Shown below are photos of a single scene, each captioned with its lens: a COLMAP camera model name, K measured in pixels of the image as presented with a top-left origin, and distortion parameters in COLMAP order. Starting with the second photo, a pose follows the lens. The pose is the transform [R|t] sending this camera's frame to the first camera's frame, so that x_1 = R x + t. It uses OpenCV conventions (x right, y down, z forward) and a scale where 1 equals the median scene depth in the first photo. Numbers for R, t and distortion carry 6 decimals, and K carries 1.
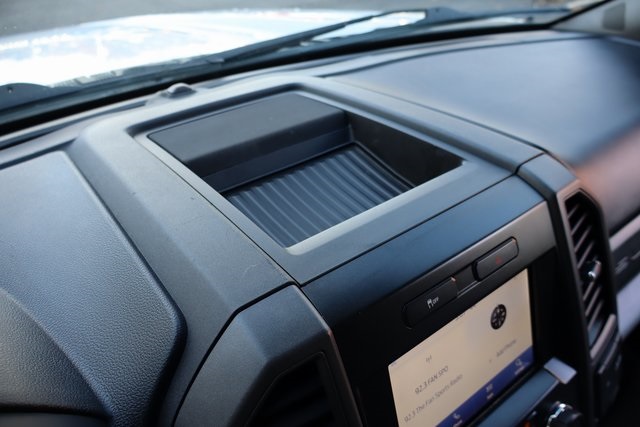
lens RADIAL K [[536.4, 0, 320.0], [0, 536.4, 213.5], [0, 0, 1]] dist [-0.007357, -0.011582]
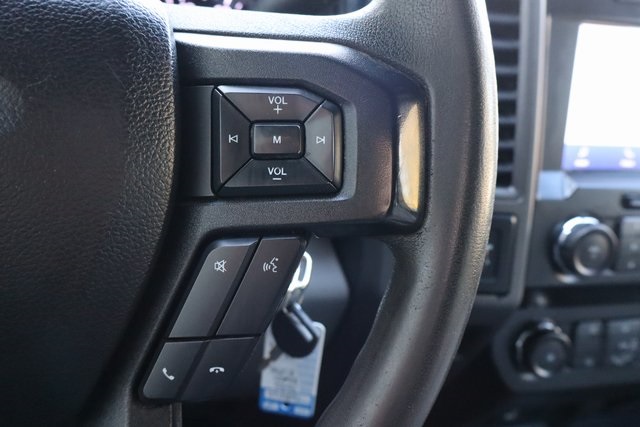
lens RADIAL K [[589.6, 0, 320.0], [0, 589.6, 226.1], [0, 0, 1]] dist [0.004936, 0.003530]
pose [[0.901876, 0.304876, -0.306056, 0.115601], [-0.333928, 0.941467, -0.046173, 0.721628], [0.274064, 0.143843, 0.950893, -0.150550]]
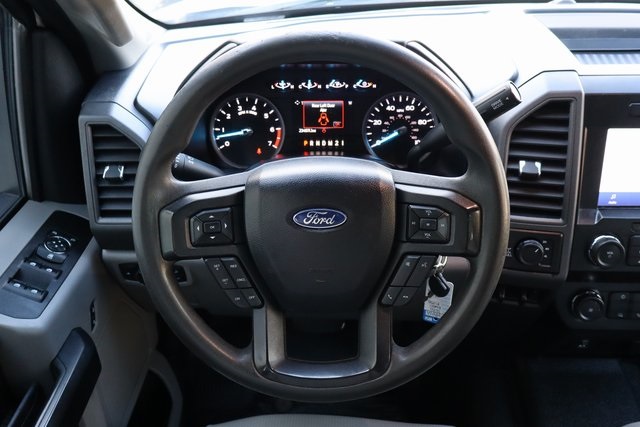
lens RADIAL K [[582.3, 0, 320.0], [0, 582.3, 213.5], [0, 0, 1]] dist [0.007246, 0.006596]
pose [[0.761739, 0.365377, -0.535027, 0.462224], [-0.352210, 0.926655, 0.131369, 0.531497], [0.543785, 0.088373, 0.834559, -1.035685]]
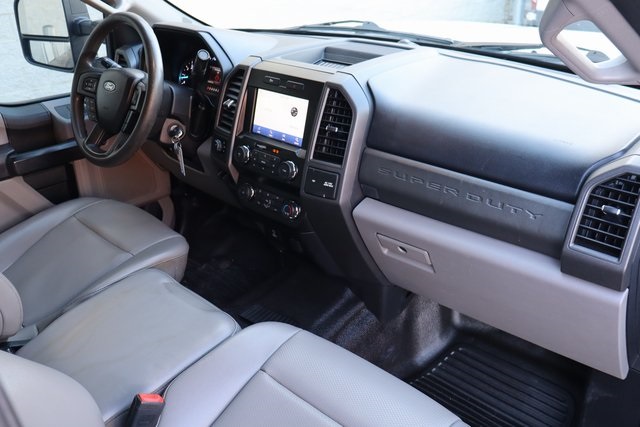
lens RADIAL K [[558.9, 0, 330.0], [0, 558.9, 211.0], [0, 0, 1]] dist [0.004050, 0.000586]
pose [[0.144118, 0.458332, -0.877019, 3.091841], [-0.515368, 0.791352, 0.328873, -0.436531], [0.844764, 0.404591, 0.350257, 0.368636]]
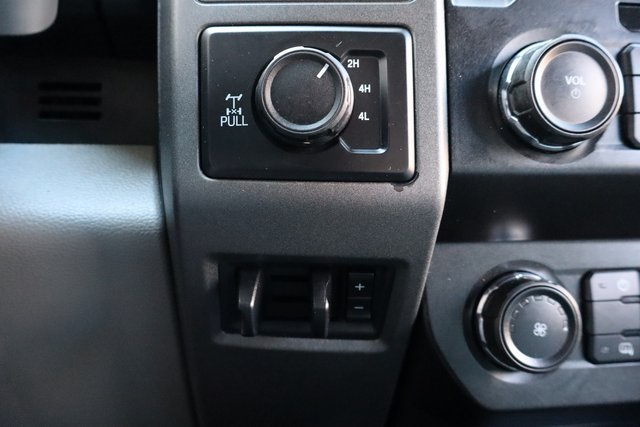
lens RADIAL K [[536.4, 0, 320.0], [0, 536.4, 213.5], [0, 0, 1]] dist [-0.007357, -0.011582]
pose [[0.851569, 0.169817, -0.495977, 0.292233], [-0.307551, 0.927998, -0.210315, 0.825981], [0.424551, 0.331636, 0.842481, 0.454975]]
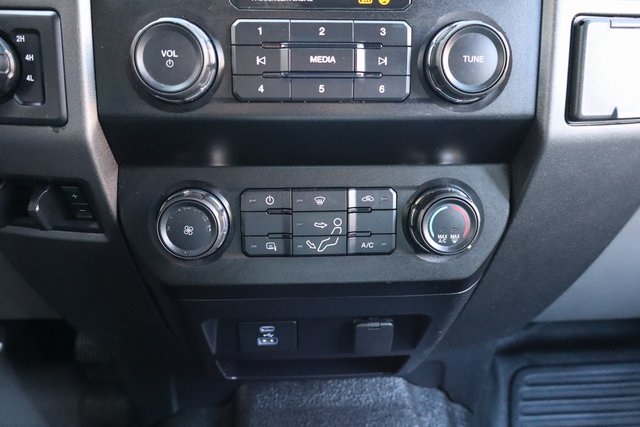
lens RADIAL K [[536.4, 0, 320.0], [0, 536.4, 213.5], [0, 0, 1]] dist [-0.007357, -0.011582]
pose [[0.807642, 0.284980, -0.516237, 0.743326], [-0.339978, 0.940346, -0.012786, 0.685033], [0.481797, 0.185836, 0.856351, 0.475791]]
